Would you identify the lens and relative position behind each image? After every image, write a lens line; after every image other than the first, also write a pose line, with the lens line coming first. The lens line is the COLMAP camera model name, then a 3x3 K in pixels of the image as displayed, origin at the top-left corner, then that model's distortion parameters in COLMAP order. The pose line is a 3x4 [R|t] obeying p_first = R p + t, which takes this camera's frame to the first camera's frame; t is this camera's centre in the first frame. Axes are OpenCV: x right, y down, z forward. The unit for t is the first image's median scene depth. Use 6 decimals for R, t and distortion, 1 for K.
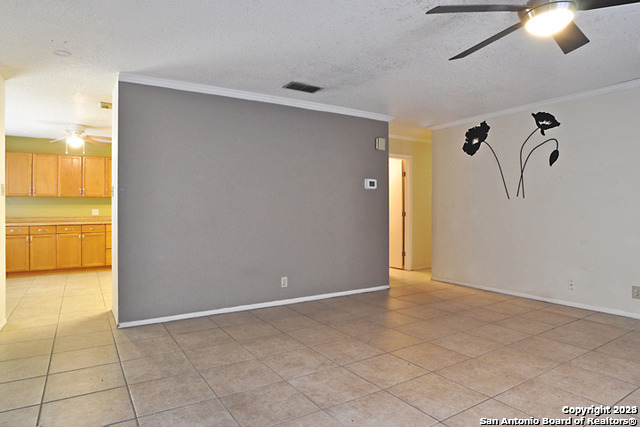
lens RADIAL K [[390.2, 0, 313.5], [0, 390.2, 214.9], [0, 0, 1]] dist [-0.050323, 0.022747]
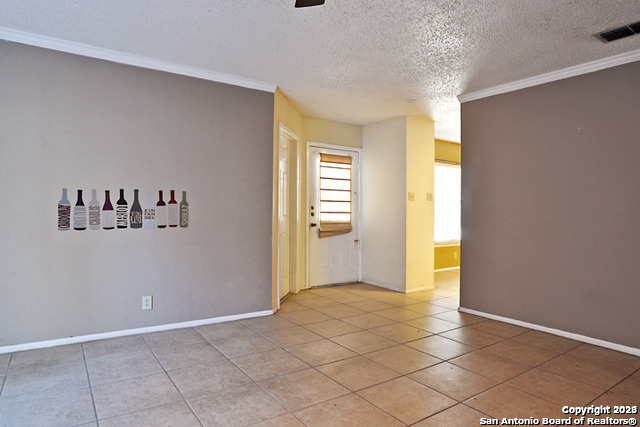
lens RADIAL K [[390.2, 0, 317.1], [0, 390.2, 209.7], [0, 0, 1]] dist [-0.050323, 0.022747]
pose [[0.046944, 0.005110, -0.998884, 0.754282], [-0.031022, 0.999512, 0.003655, -0.008962], [0.998416, 0.030816, 0.047080, 0.564837]]
